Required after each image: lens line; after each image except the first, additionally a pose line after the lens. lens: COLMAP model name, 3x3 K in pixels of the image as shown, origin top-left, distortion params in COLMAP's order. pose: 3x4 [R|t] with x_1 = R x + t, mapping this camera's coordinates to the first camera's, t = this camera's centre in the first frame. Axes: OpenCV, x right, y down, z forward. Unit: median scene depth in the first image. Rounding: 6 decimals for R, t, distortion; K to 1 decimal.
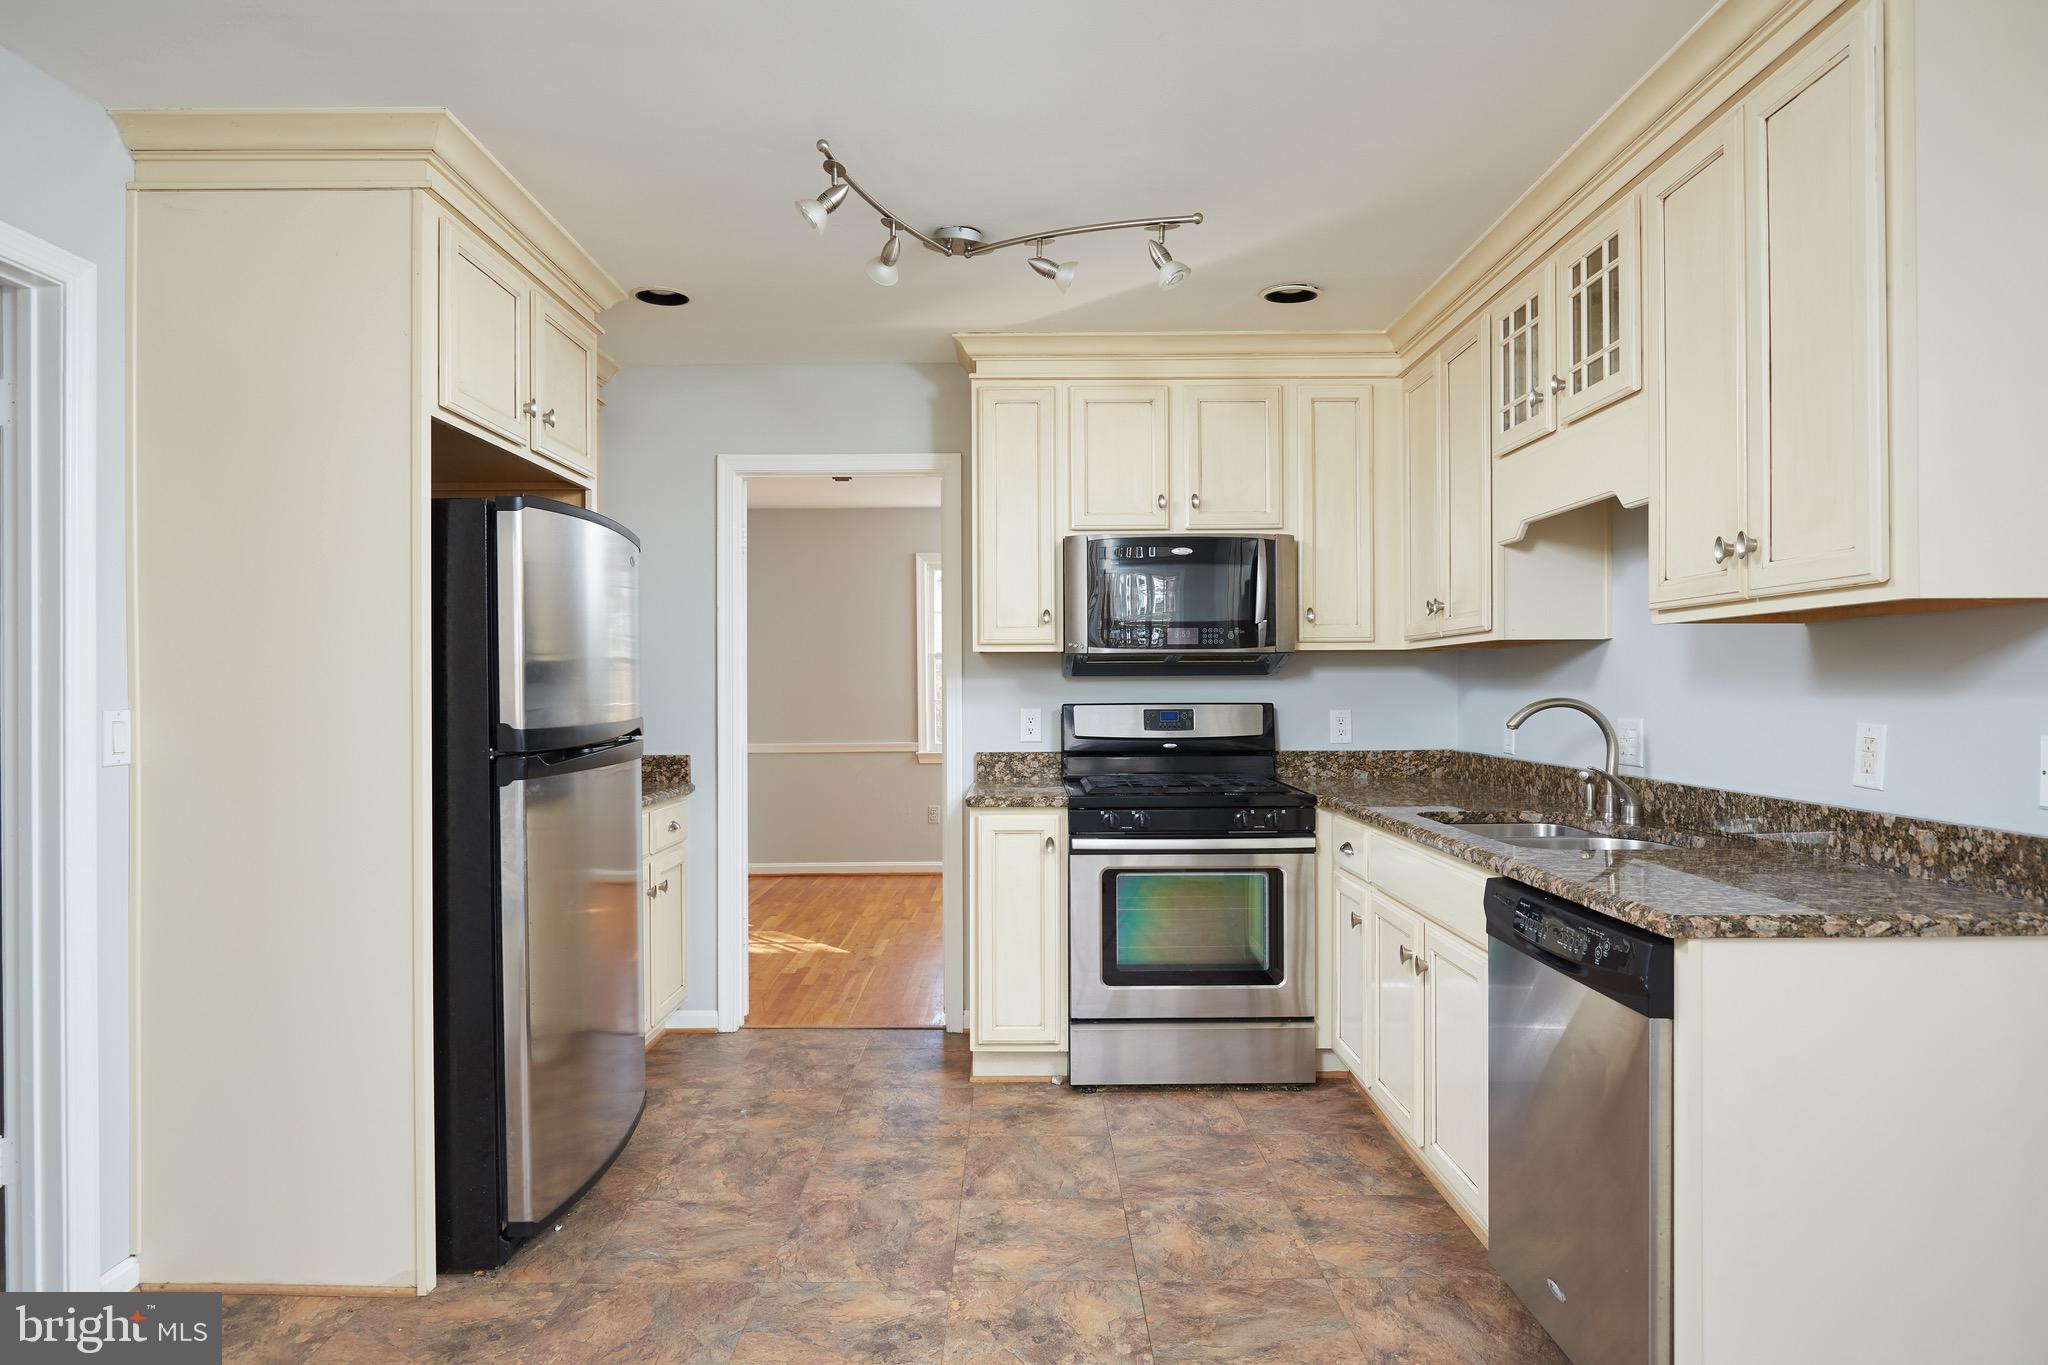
lens RADIAL K [[1163.2, 0, 1027.4], [0, 1163.2, 684.1], [0, 0, 1]] dist [-0.015902, 0.002402]
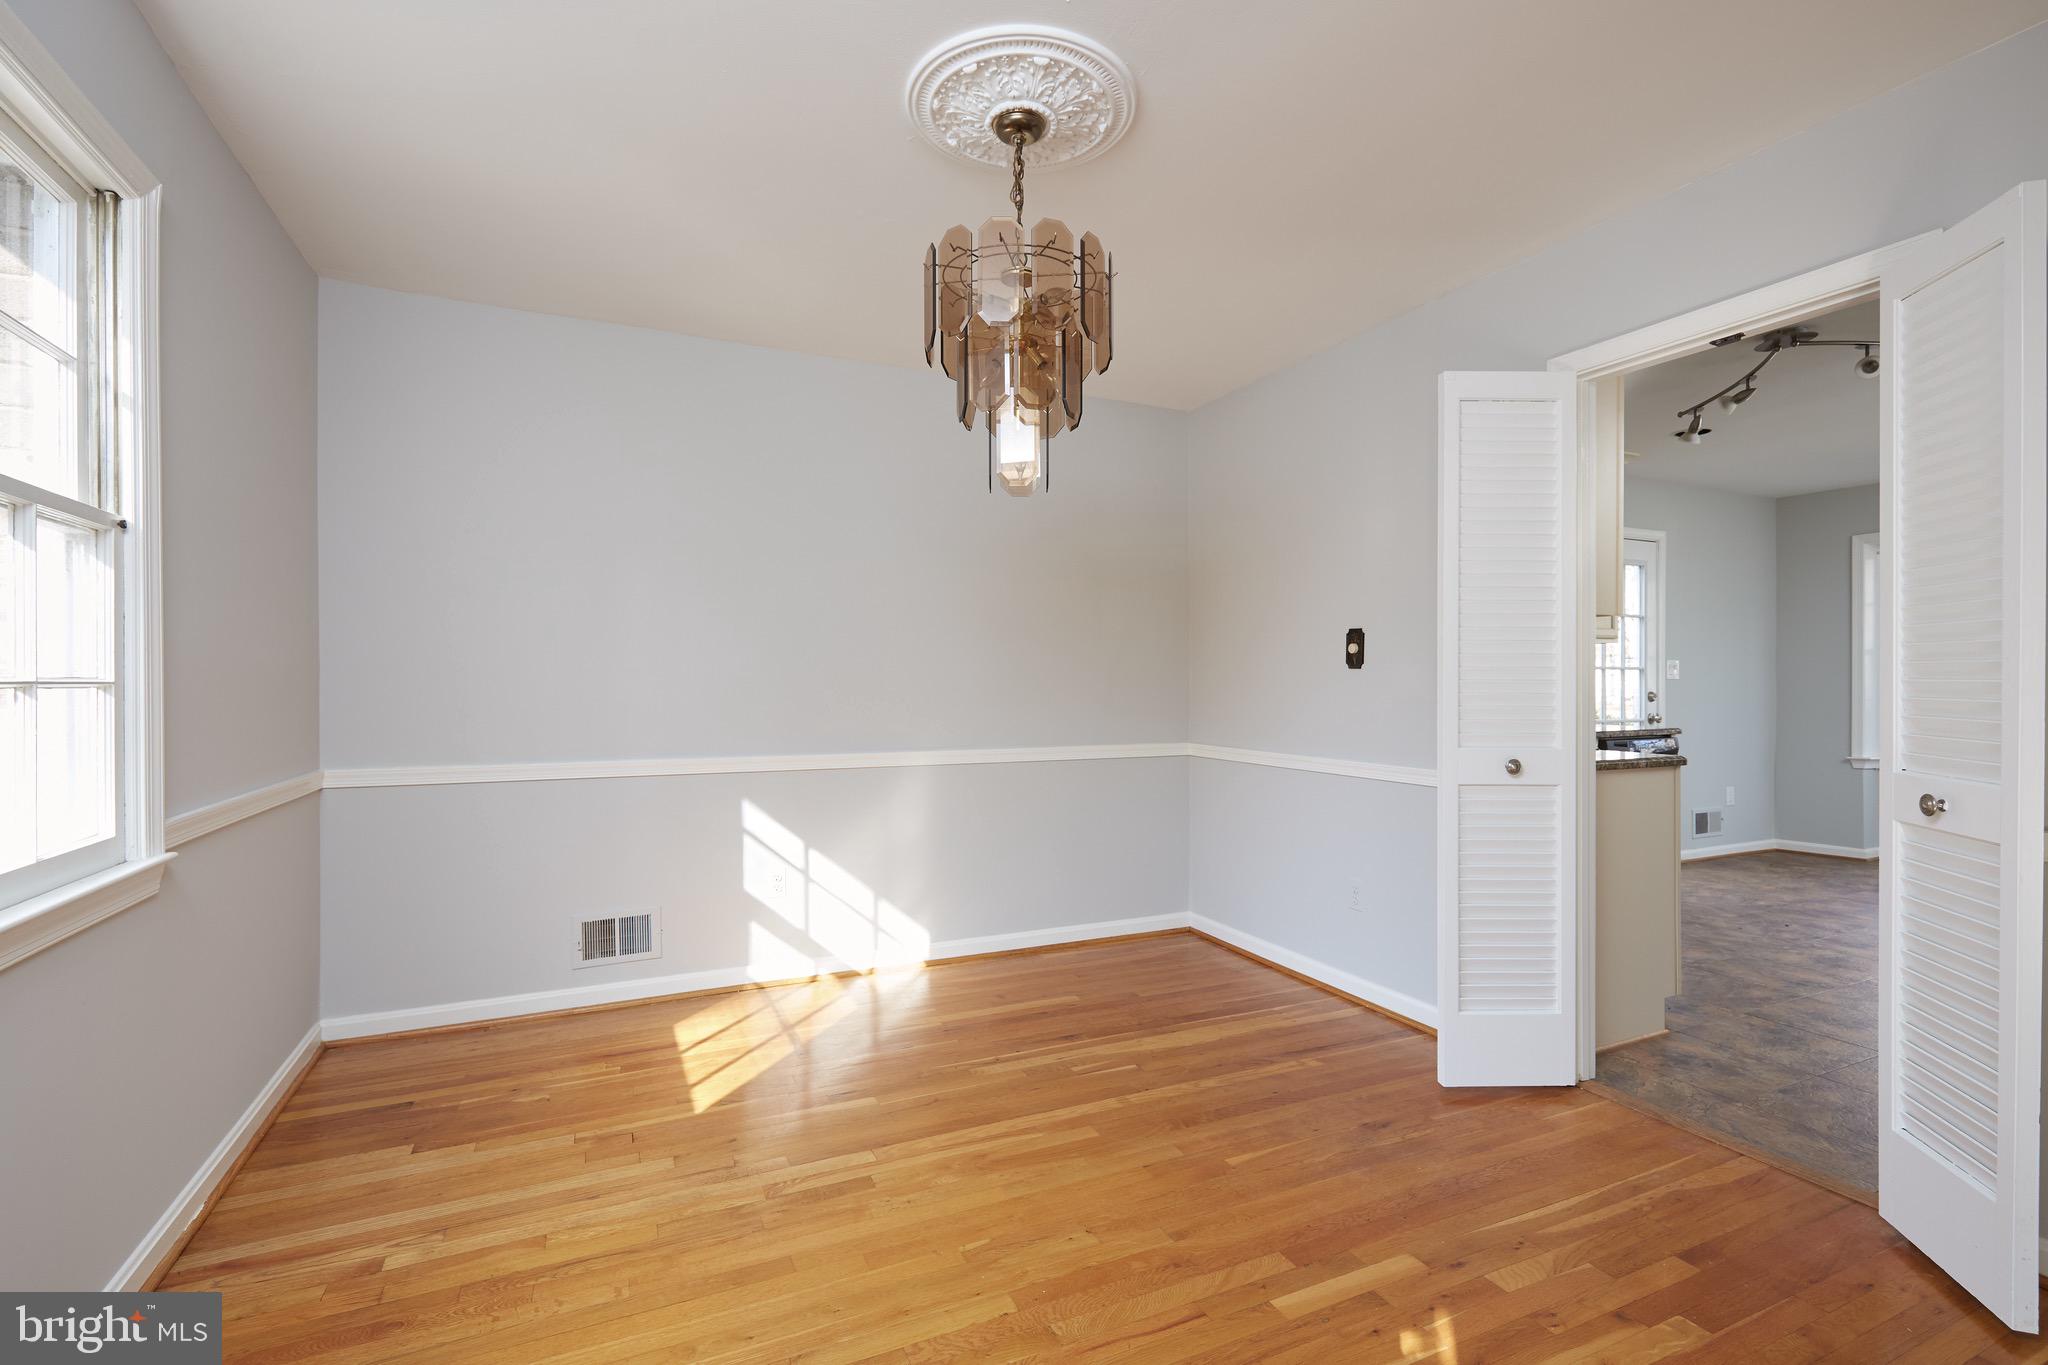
lens RADIAL K [[934.6, 0, 1028.3], [0, 934.6, 684.3], [0, 0, 1]] dist [0.000503, 0.000305]
pose [[-0.424030, 0.003929, 0.905640, -0.910725], [-0.000393, 0.999990, -0.004523, 0.058898], [-0.905648, -0.002274, -0.424024, 3.034068]]
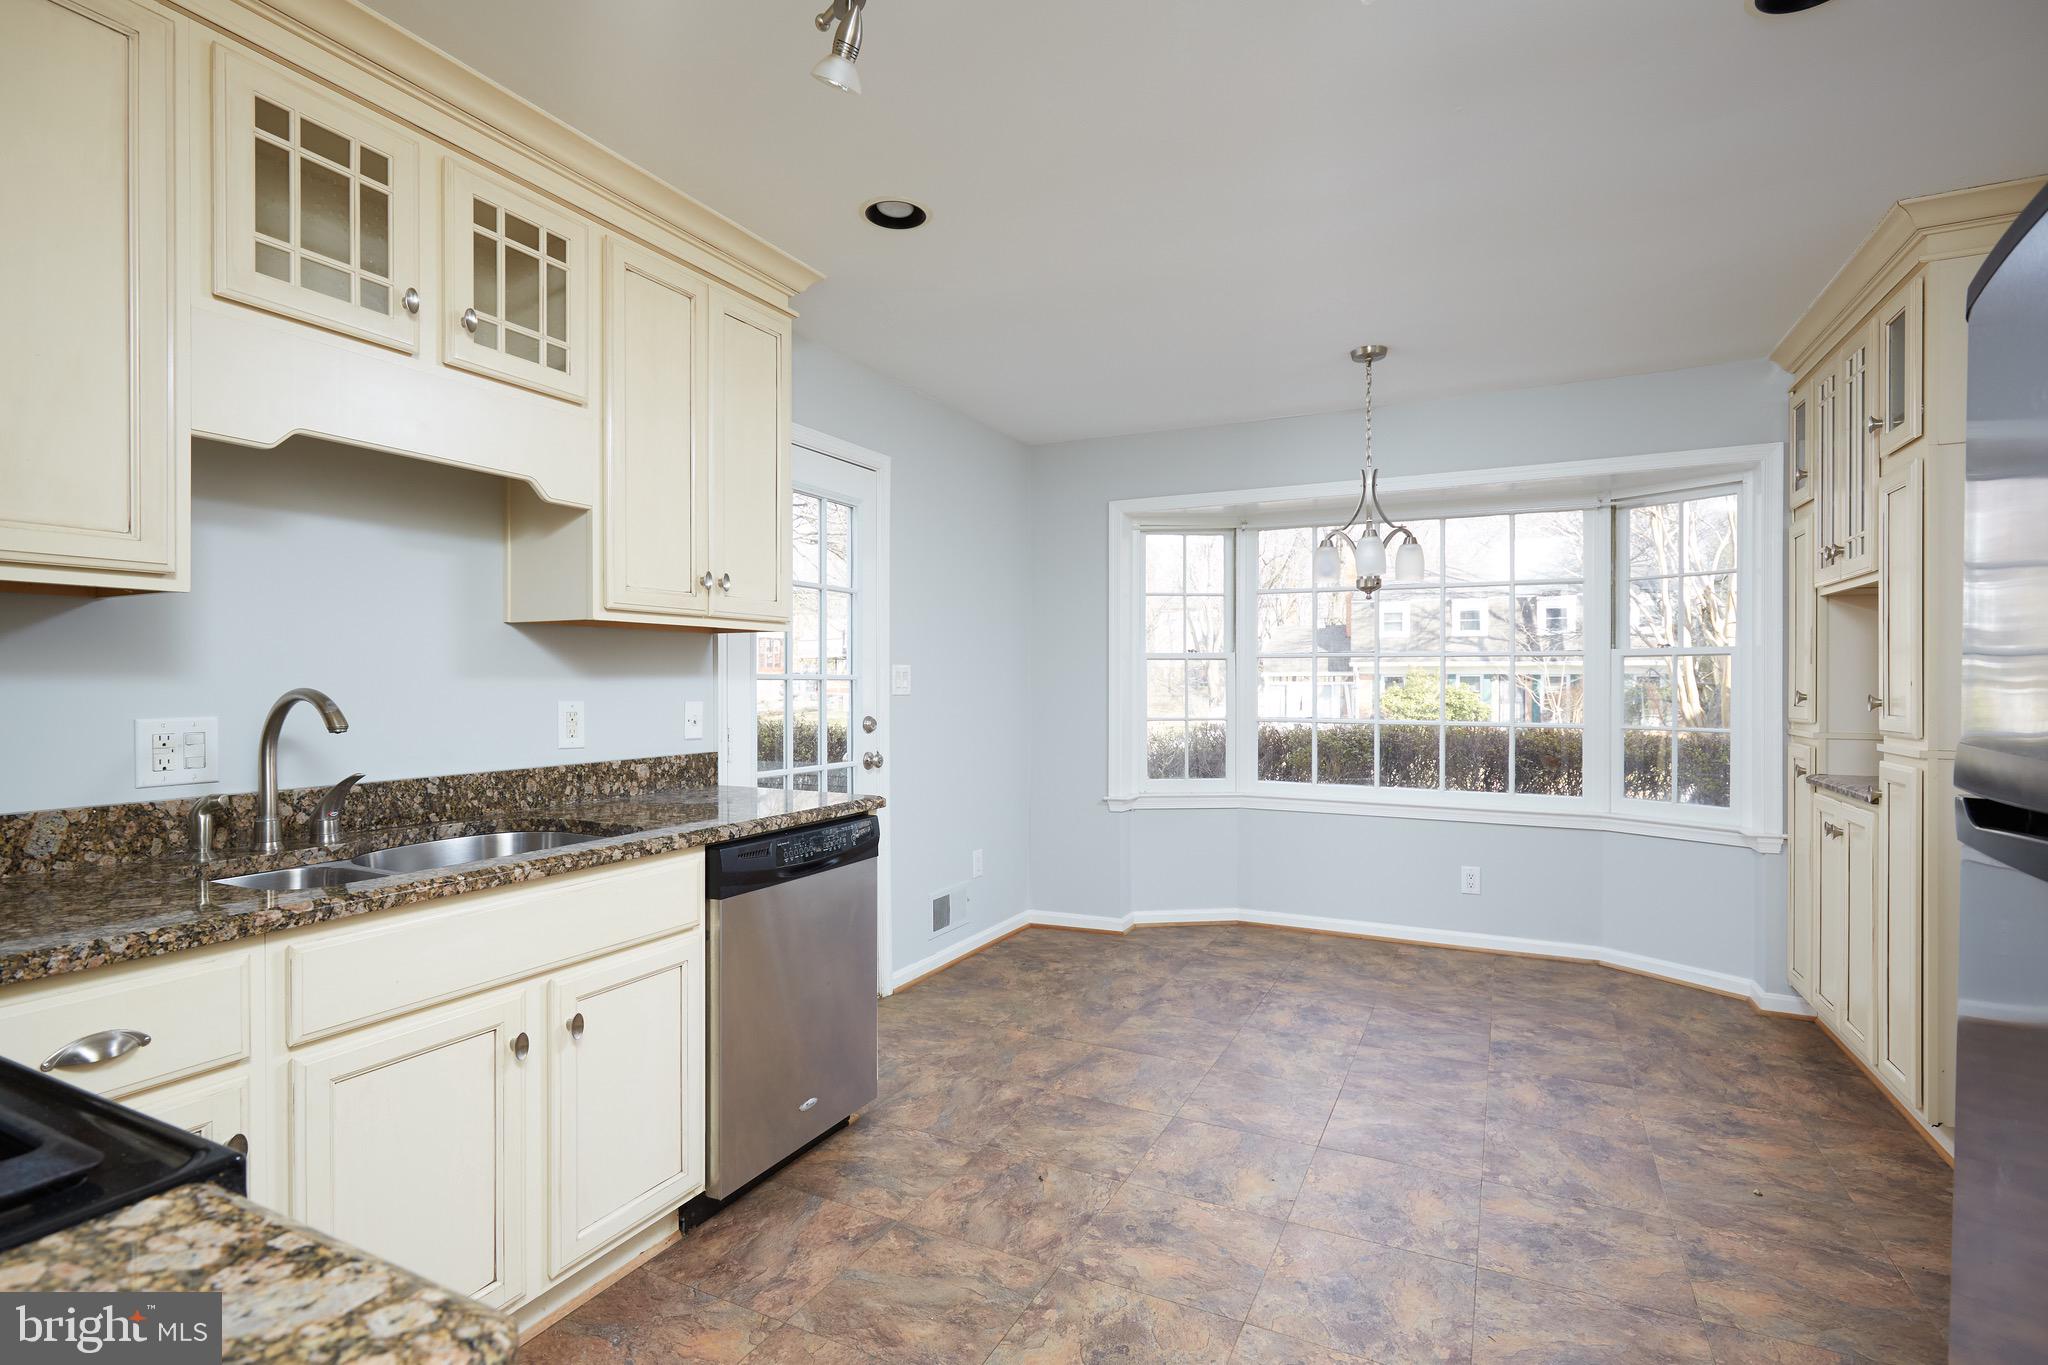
lens RADIAL K [[972.9, 0, 1028.9], [0, 972.9, 684.3], [0, 0, 1]] dist [-0.003891, -0.000441]
pose [[-0.893603, 0.002092, 0.448854, -0.278468], [0.002046, 0.999998, -0.000587, 0.014069], [-0.448854, 0.000394, -0.893605, 1.723799]]
